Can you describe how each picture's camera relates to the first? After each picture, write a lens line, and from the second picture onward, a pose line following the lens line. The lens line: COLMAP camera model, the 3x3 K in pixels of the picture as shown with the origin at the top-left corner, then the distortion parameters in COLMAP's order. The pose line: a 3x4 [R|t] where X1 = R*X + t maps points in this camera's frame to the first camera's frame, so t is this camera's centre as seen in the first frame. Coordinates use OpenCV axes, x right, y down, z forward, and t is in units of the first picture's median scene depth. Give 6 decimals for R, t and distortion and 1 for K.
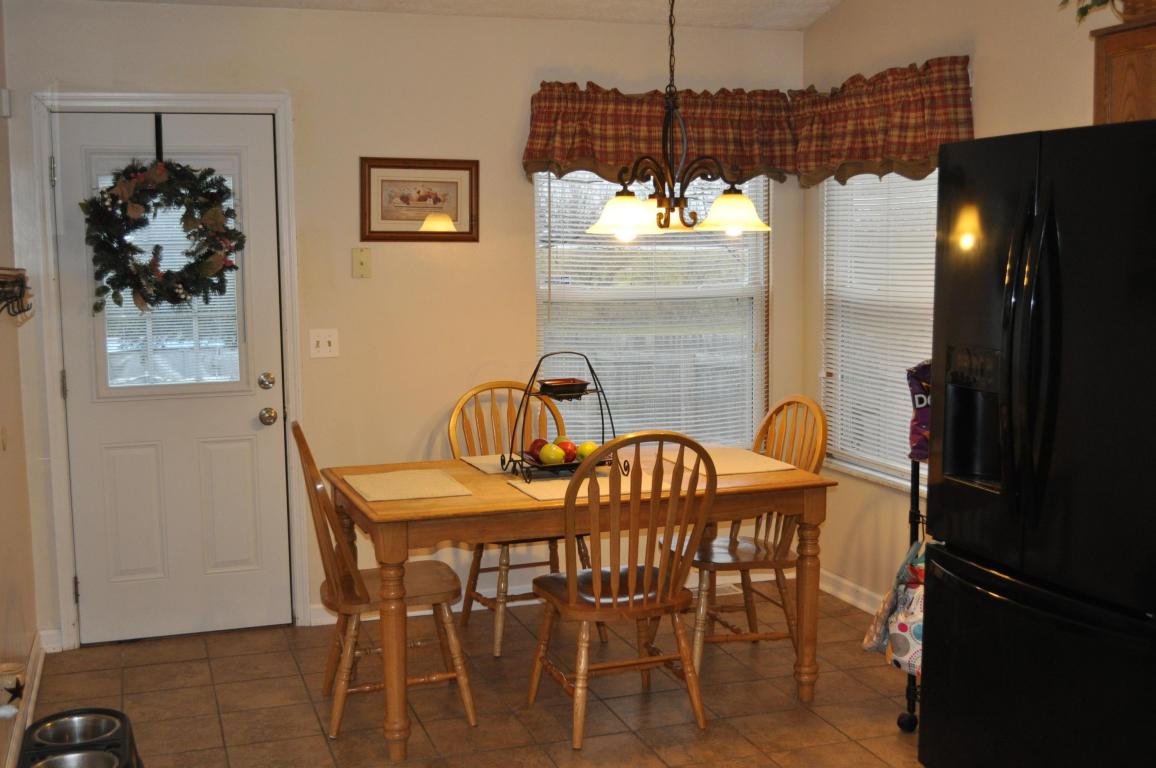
lens RADIAL K [[1324.7, 0, 577.9], [0, 1324.7, 383.5], [0, 0, 1]] dist [-0.044913, 0.000000]
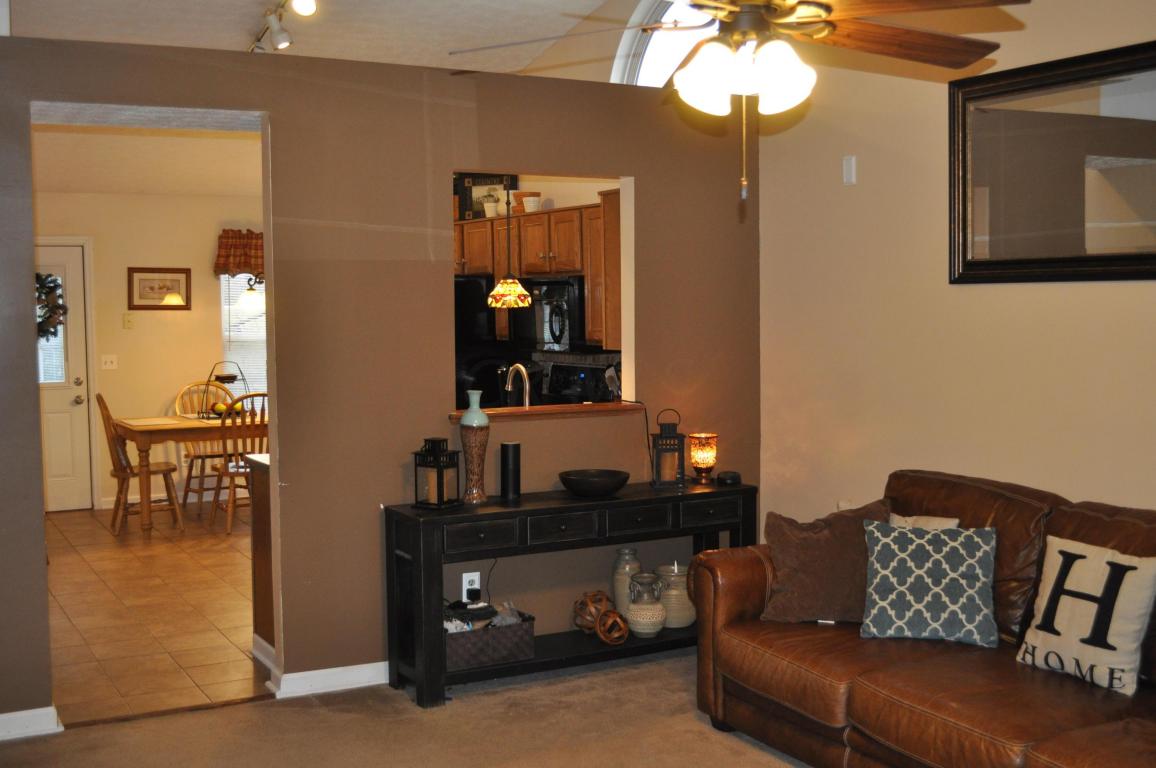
lens RADIAL K [[1324.7, 0, 579.5], [0, 1324.7, 377.5], [0, 0, 1]] dist [-0.044913, 0.000000]
pose [[0.985098, -0.010643, 0.171665, 0.156002], [0.019431, 0.998580, -0.049598, 0.100611], [-0.170894, 0.052194, 0.983906, -1.015826]]
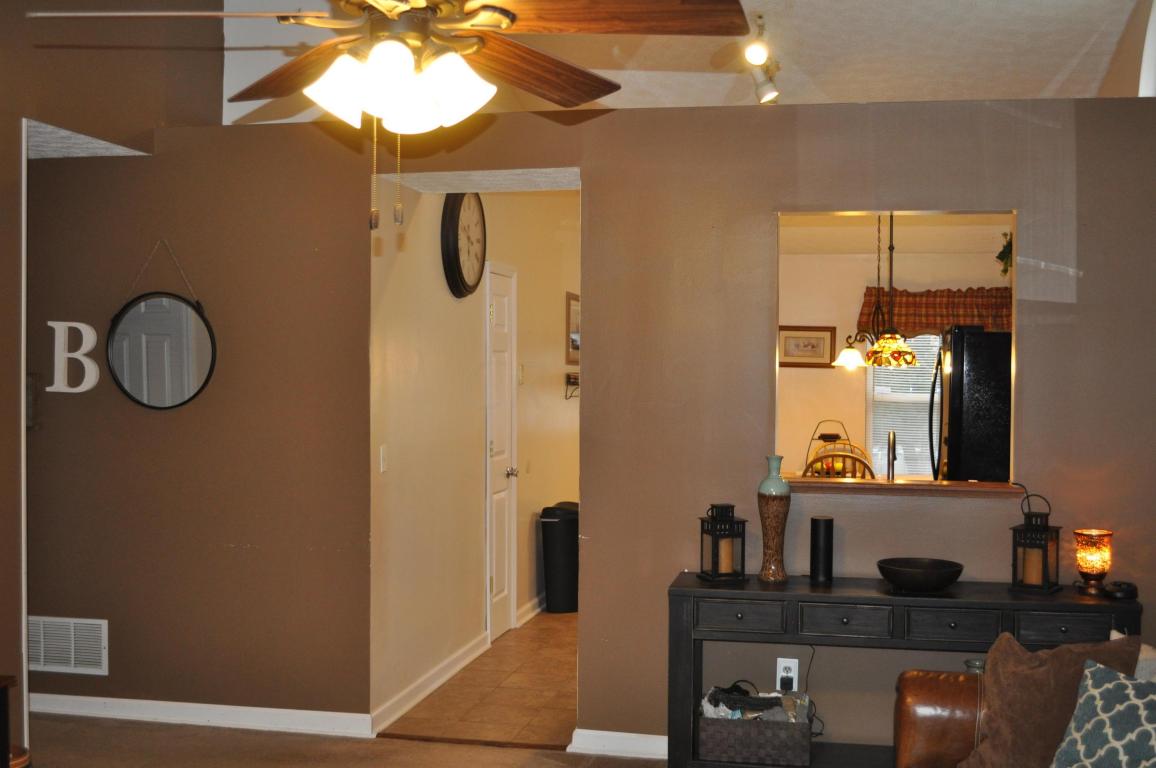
lens RADIAL K [[1324.7, 0, 580.6], [0, 1324.7, 392.6], [0, 0, 1]] dist [-0.044913, 0.000000]
pose [[0.861764, 0.026231, -0.506630, 0.596170], [-0.069959, 0.995266, -0.067468, 0.086510], [0.502462, 0.093585, 0.859520, -0.862365]]
